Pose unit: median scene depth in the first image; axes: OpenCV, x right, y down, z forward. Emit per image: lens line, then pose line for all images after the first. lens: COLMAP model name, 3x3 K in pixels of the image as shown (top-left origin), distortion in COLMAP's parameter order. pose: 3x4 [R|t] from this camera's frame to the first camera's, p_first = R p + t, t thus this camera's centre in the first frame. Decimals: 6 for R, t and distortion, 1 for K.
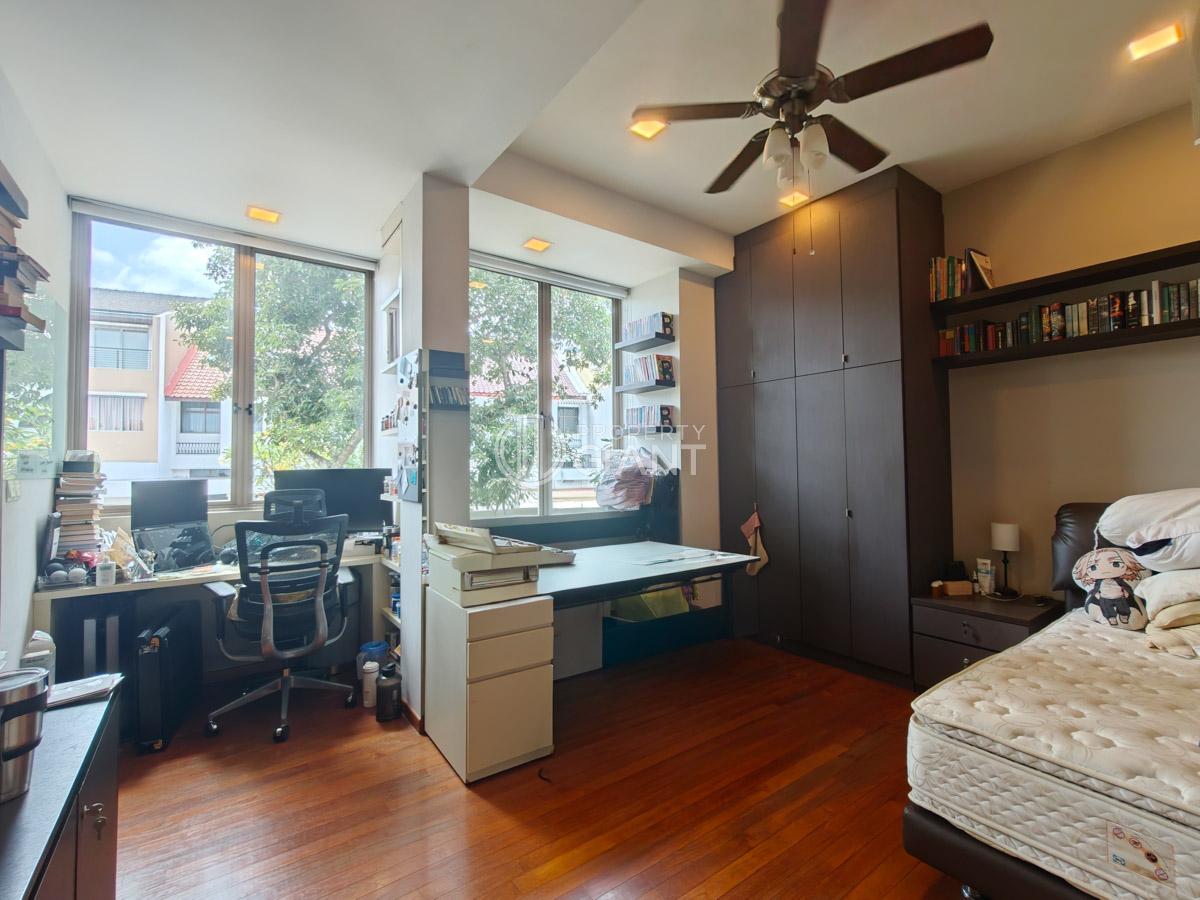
lens RADIAL K [[535.1, 0, 603.1], [0, 535.1, 448.2], [0, 0, 1]] dist [-0.002413, -0.000693]
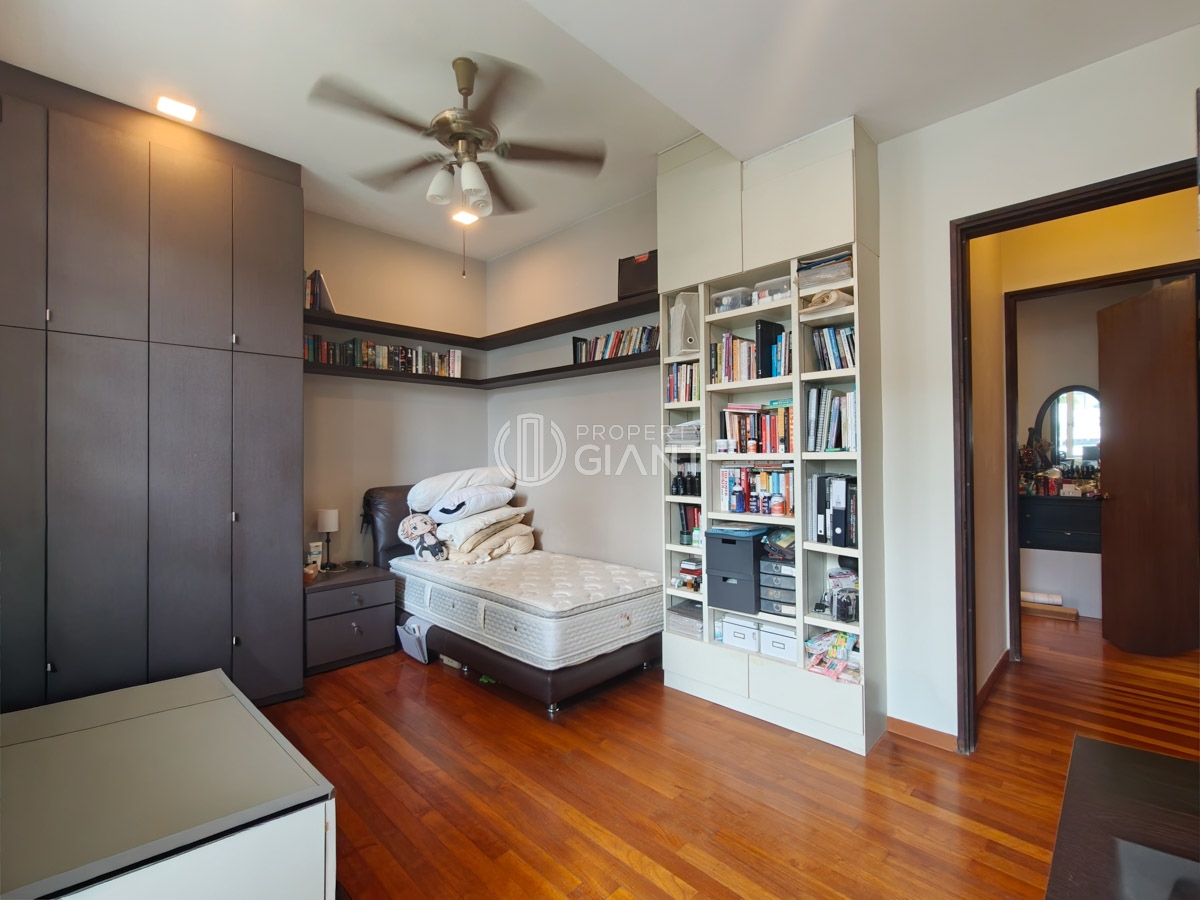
lens RADIAL K [[535.1, 0, 603.1], [0, 535.1, 448.2], [0, 0, 1]] dist [-0.002413, -0.000693]
pose [[-0.165104, 0.020241, 0.986068, -0.646209], [-0.024942, 0.999384, -0.024690, 0.020768], [-0.985961, -0.028671, -0.164497, 0.705639]]
